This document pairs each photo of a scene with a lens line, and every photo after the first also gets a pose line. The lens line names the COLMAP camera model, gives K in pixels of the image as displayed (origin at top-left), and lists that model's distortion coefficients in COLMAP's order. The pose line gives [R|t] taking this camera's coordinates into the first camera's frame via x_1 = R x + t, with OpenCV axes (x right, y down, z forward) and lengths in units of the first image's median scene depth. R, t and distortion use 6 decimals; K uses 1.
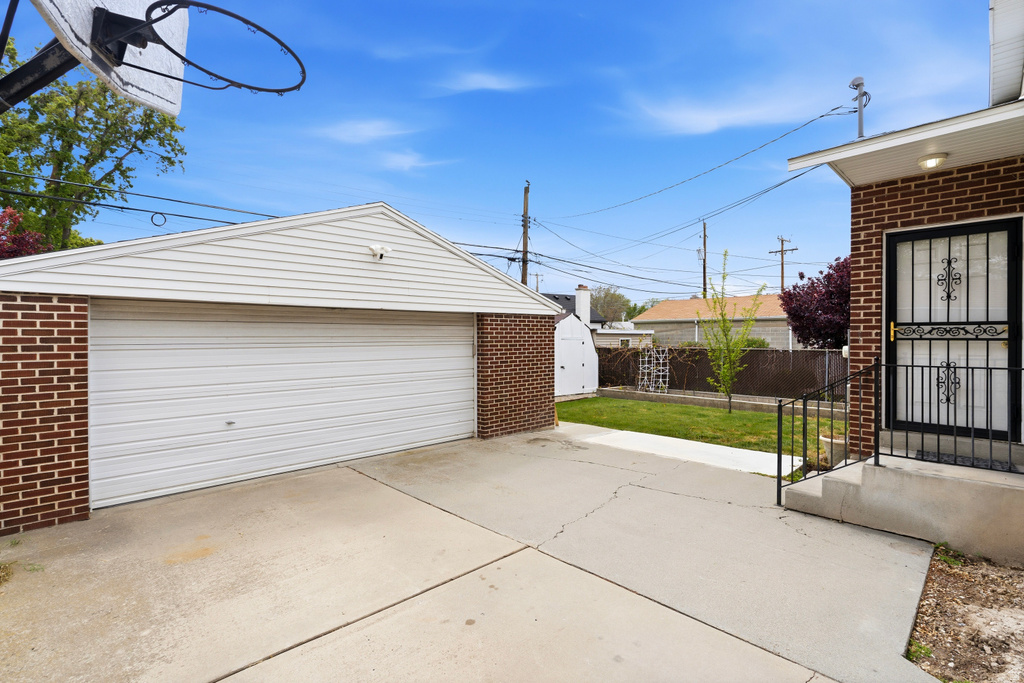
lens RADIAL K [[481.3, 0, 512.0], [0, 481.3, 341.5], [0, 0, 1]] dist [-0.000387, 0.000060]
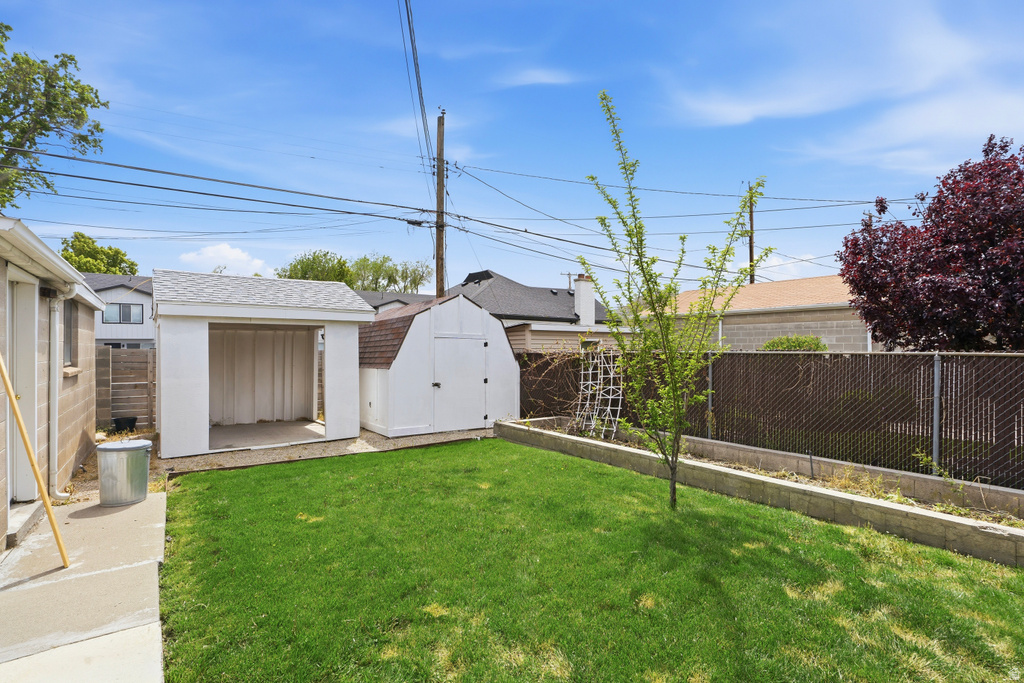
lens RADIAL K [[483.2, 0, 512.2], [0, 483.2, 348.2], [0, 0, 1]] dist [-0.000423, -0.000038]
pose [[0.989912, -0.003558, -0.141637, 0.266832], [0.002356, 0.999960, -0.008653, 0.013195], [0.141662, 0.008232, 0.989881, 0.406449]]
